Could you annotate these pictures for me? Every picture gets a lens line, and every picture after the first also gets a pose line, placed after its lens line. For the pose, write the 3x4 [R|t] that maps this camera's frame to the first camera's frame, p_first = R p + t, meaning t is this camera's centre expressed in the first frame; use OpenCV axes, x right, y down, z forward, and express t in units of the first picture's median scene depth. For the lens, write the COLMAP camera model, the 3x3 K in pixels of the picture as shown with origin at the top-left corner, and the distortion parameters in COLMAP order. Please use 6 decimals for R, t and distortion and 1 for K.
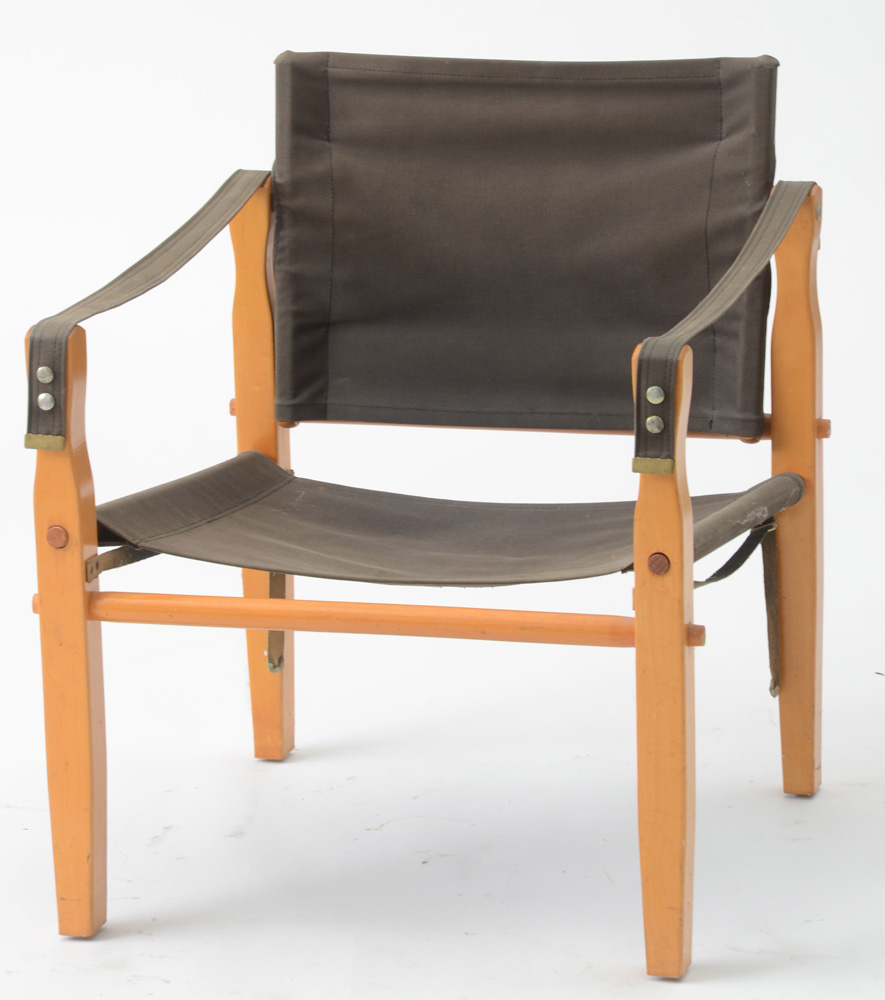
lens RADIAL K [[4123.3, 0, 412.2], [0, 4123.3, 421.6], [0, 0, 1]] dist [0.640856, -2.179533]
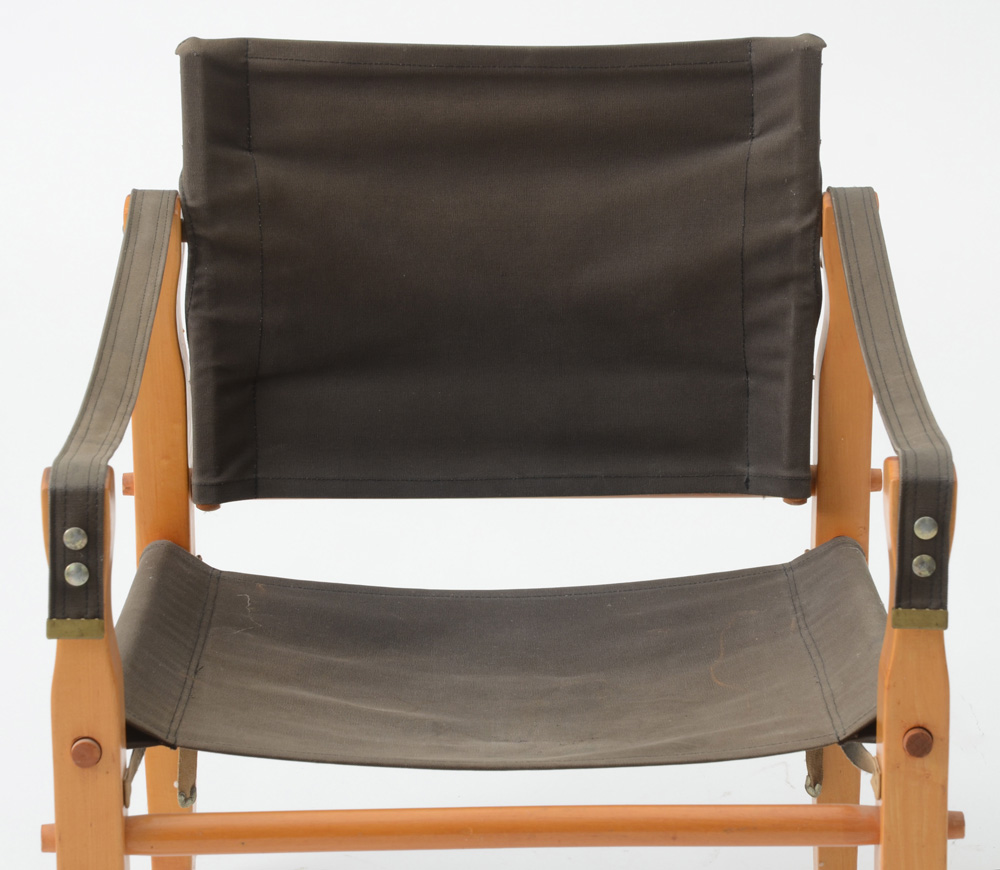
lens RADIAL K [[3389.0, 0, 500.0], [0, 3389.0, 435.0], [0, 0, 1]] dist [0.476380, 2.377017]
pose [[0.957104, -0.064545, 0.282465, -0.165152], [0.041226, 0.995290, 0.087740, -0.070252], [-0.286797, -0.072331, 0.955257, 0.365382]]
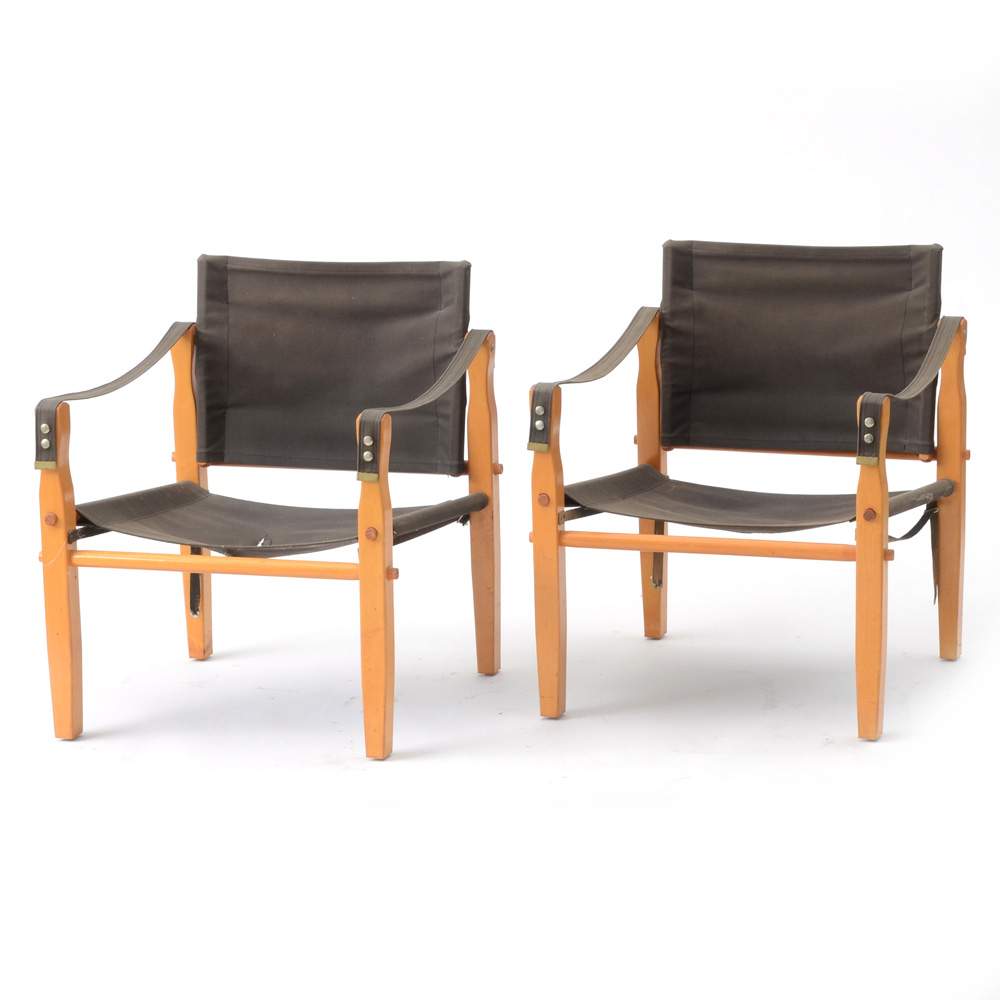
lens RADIAL K [[2763.2, 0, 499.9], [0, 2763.2, 612.6], [0, 0, 1]] dist [0.004635, 0.265194]
pose [[0.996534, 0.017036, -0.081418, -0.003244], [-0.014304, 0.999319, 0.034022, 0.033482], [0.081942, -0.032739, 0.996099, -0.214211]]
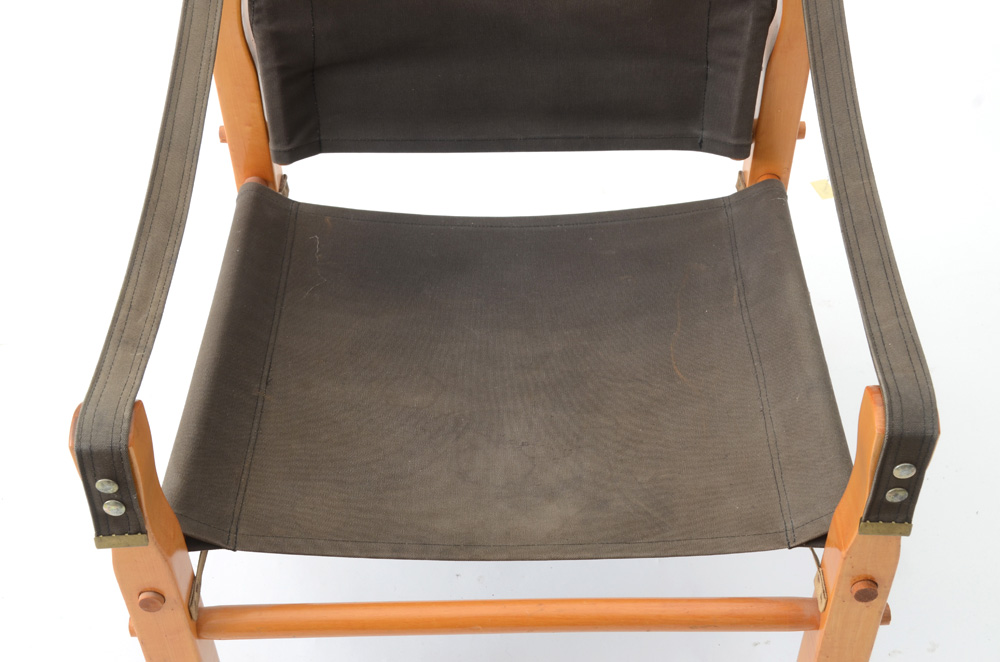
lens RADIAL K [[1370.3, 0, 487.3], [0, 1370.3, 316.0], [0, 0, 1]] dist [0.140606, 0.039139]
pose [[0.962121, -0.187736, 0.197684, -0.058304], [0.051053, 0.836360, 0.545799, -0.157442], [-0.267801, -0.515032, 0.814263, 0.701090]]
